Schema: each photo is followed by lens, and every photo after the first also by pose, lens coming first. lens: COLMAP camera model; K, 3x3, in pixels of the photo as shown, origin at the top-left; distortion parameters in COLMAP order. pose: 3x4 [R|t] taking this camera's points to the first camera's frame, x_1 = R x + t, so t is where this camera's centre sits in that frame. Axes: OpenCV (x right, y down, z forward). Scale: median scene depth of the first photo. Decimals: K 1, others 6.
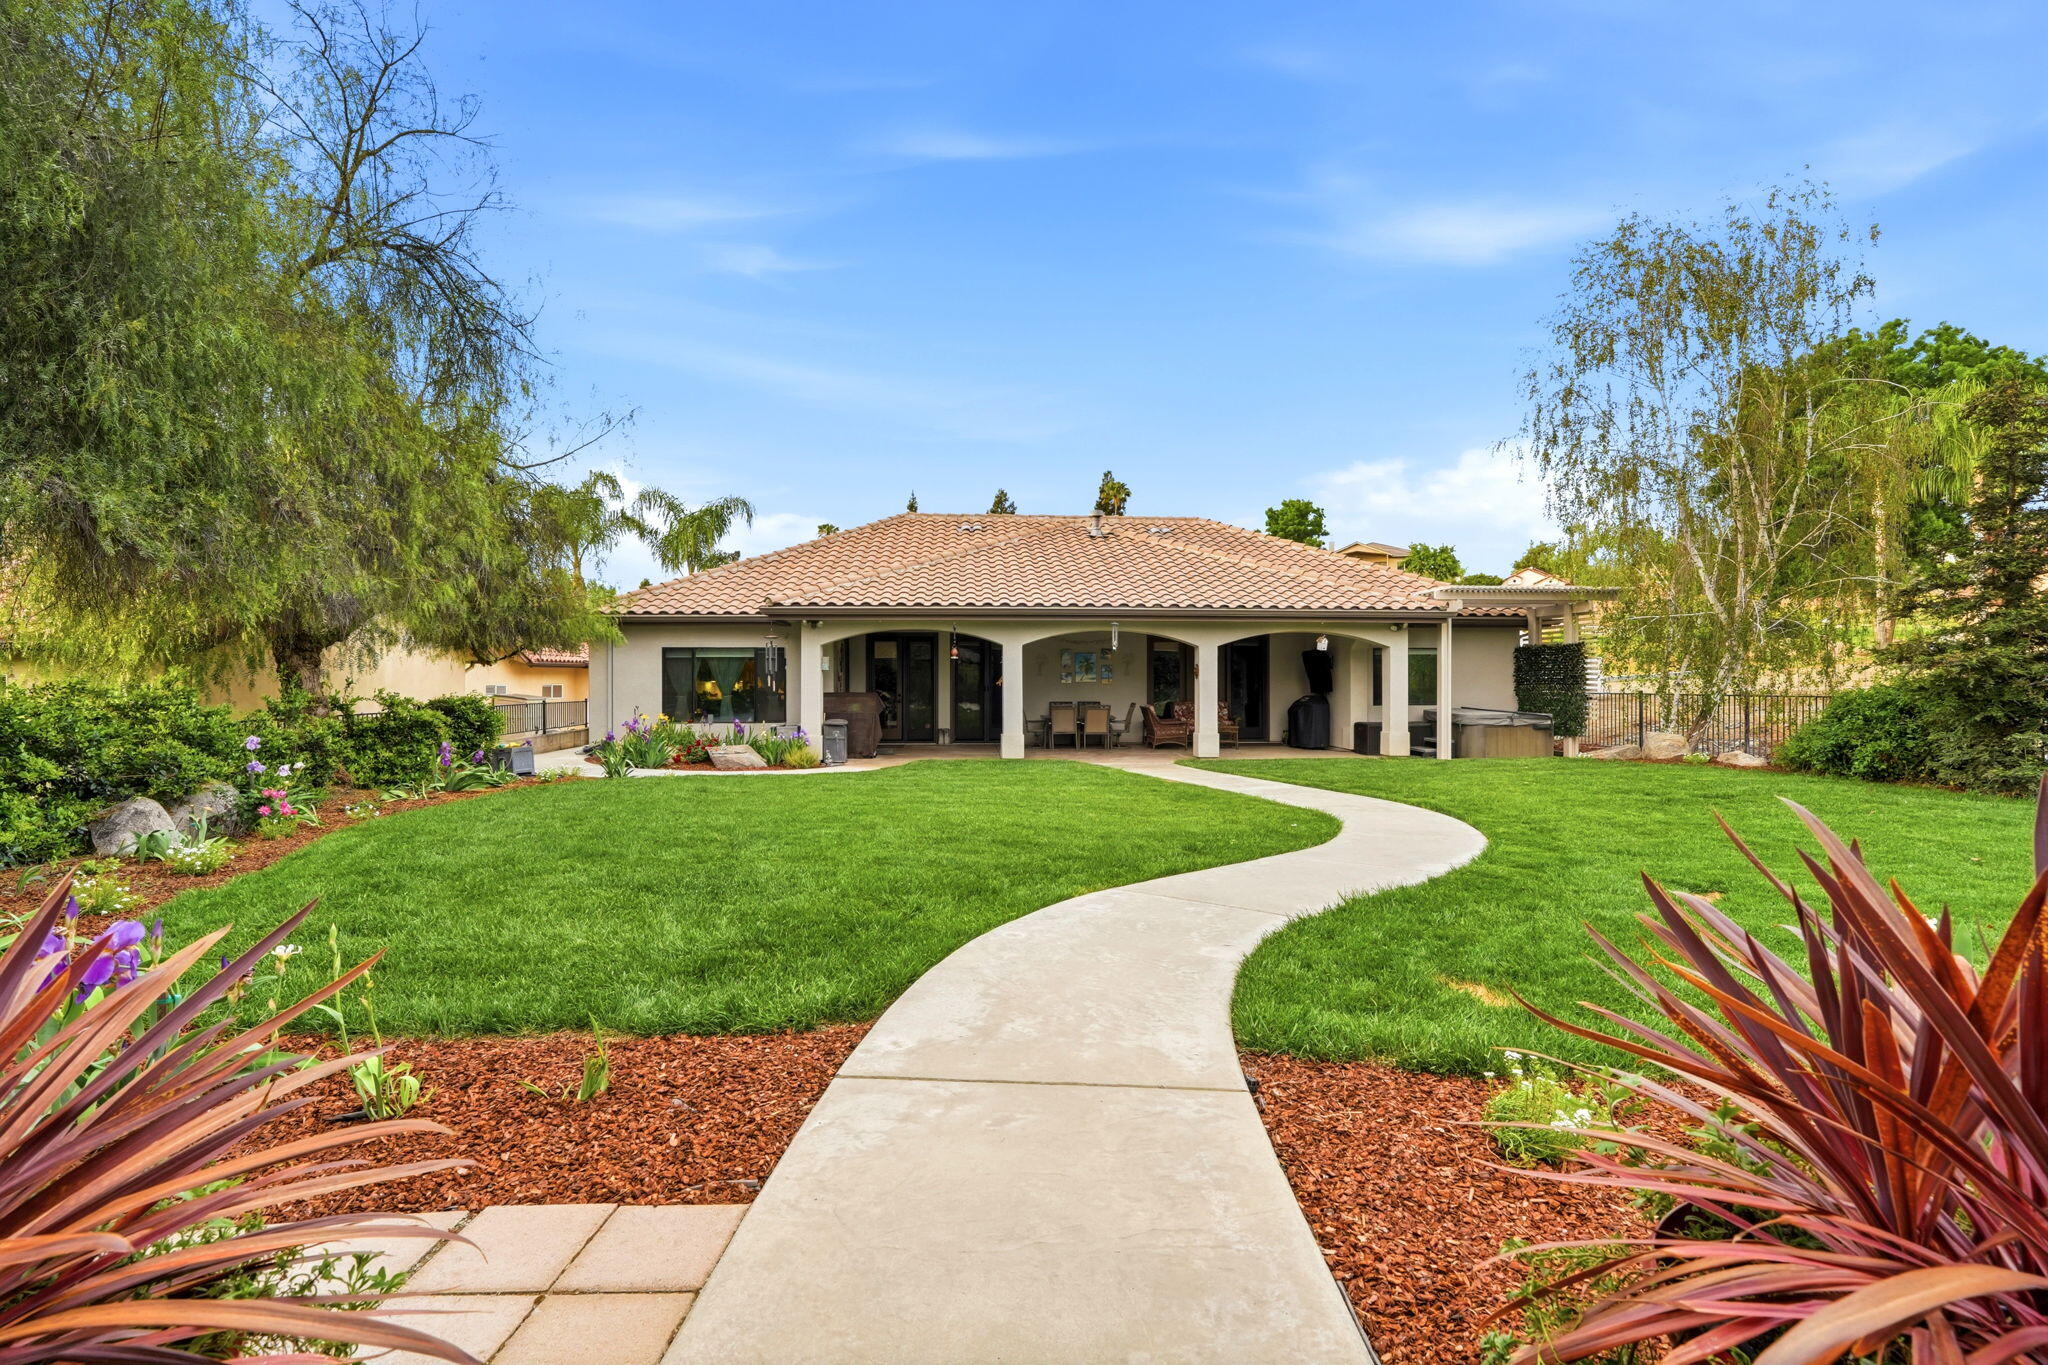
lens RADIAL K [[1039.2, 0, 1025.7], [0, 1039.2, 681.7], [0, 0, 1]] dist [-0.001147, -0.000811]
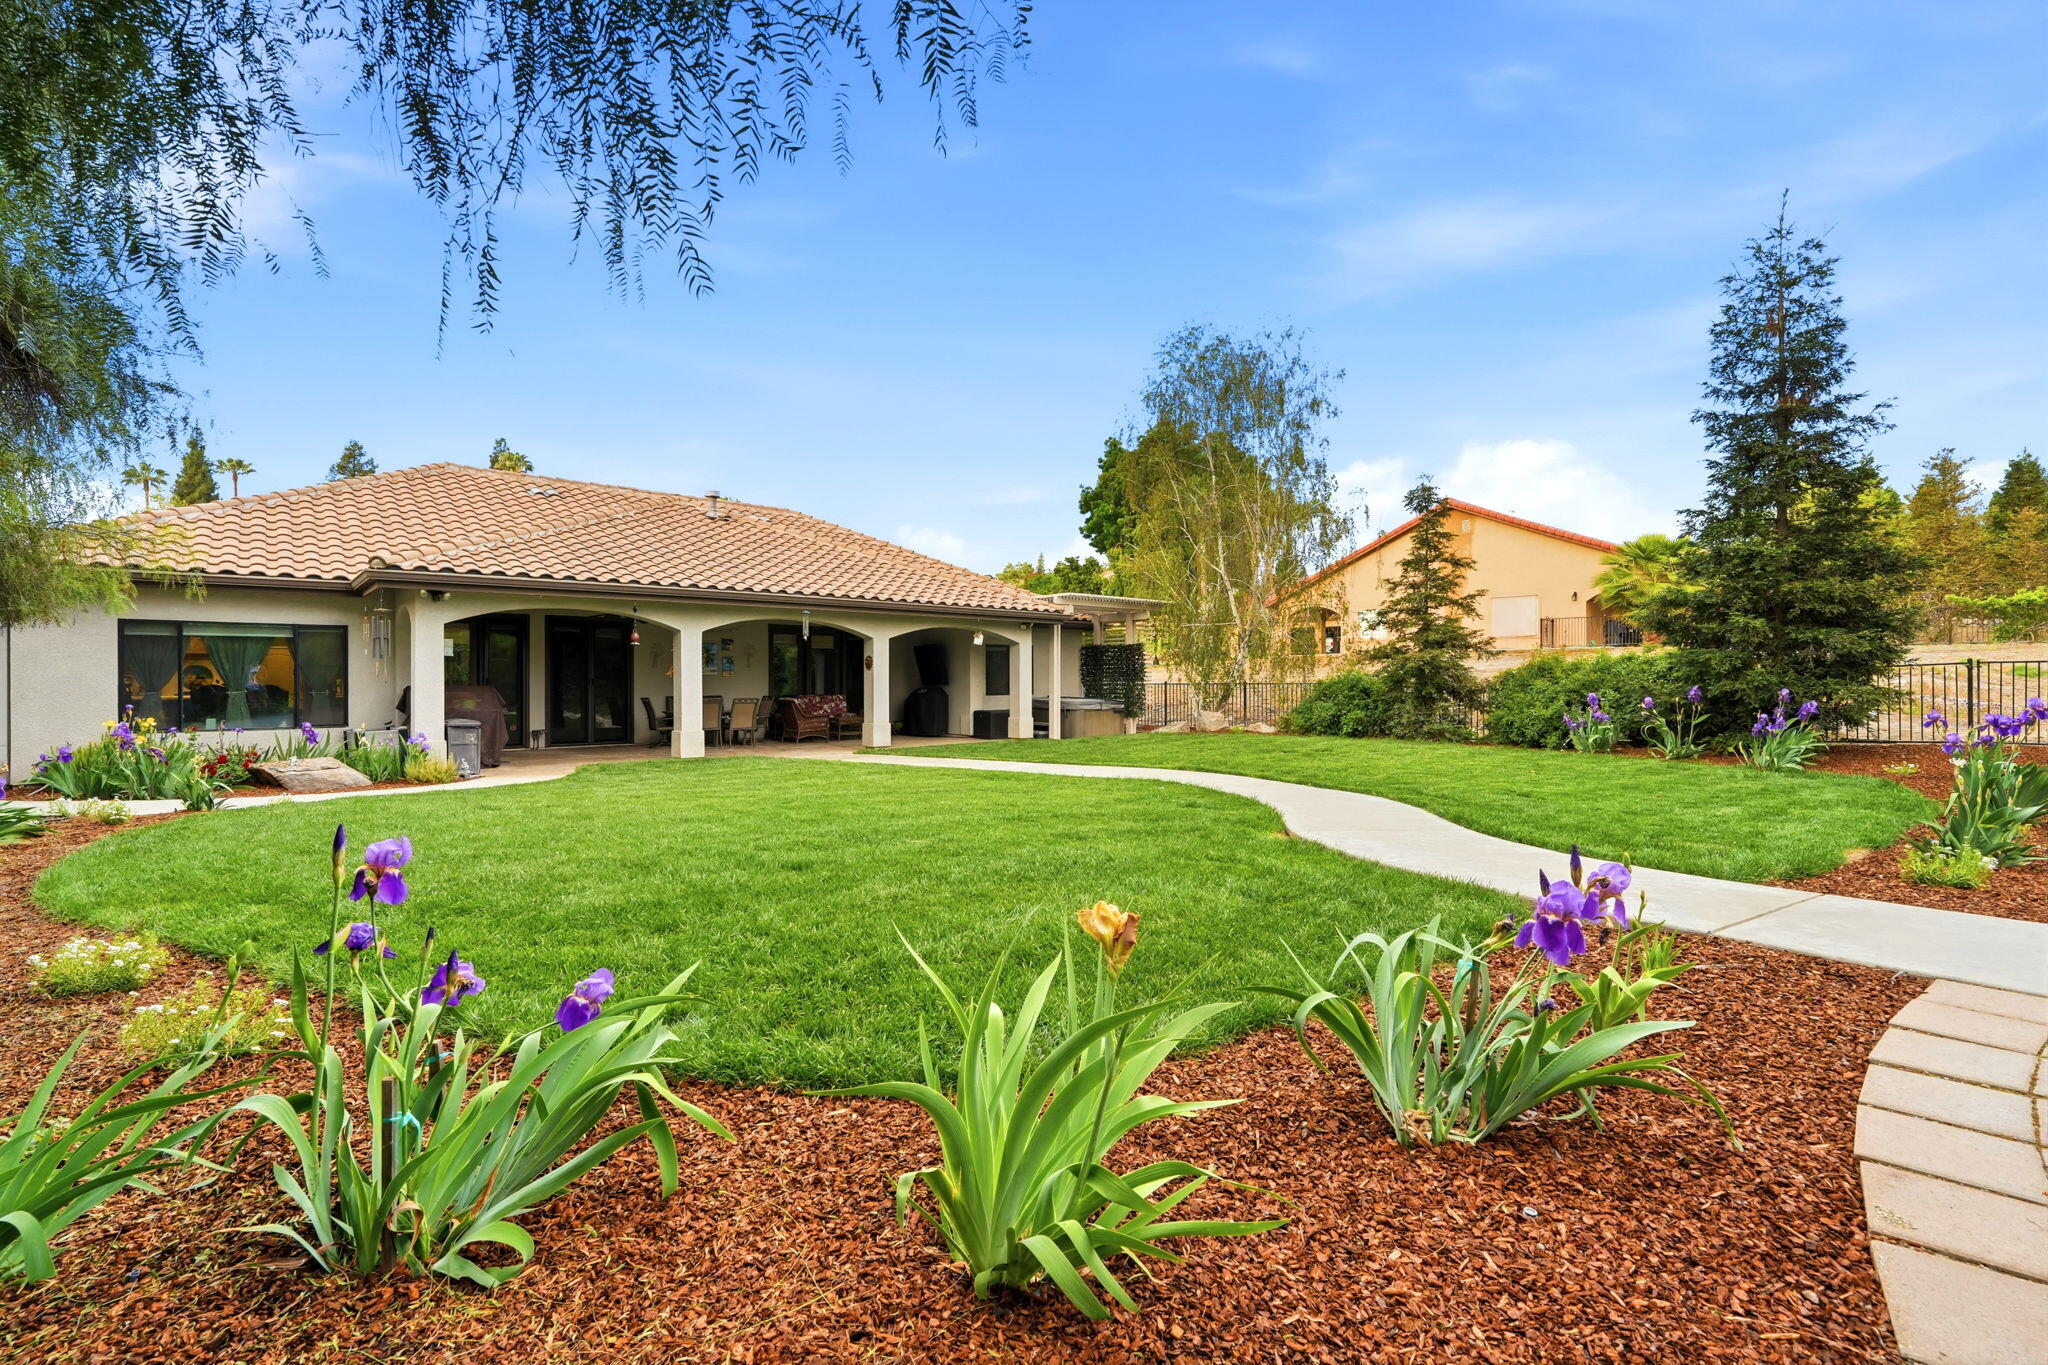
lens RADIAL K [[1039.2, 0, 1025.7], [0, 1039.2, 681.7], [0, 0, 1]] dist [-0.001147, -0.000811]
pose [[0.748567, -0.000688, 0.663059, -0.596555], [0.003675, 0.999988, -0.003110, 0.018690], [-0.663049, 0.004765, 0.748560, 0.207576]]
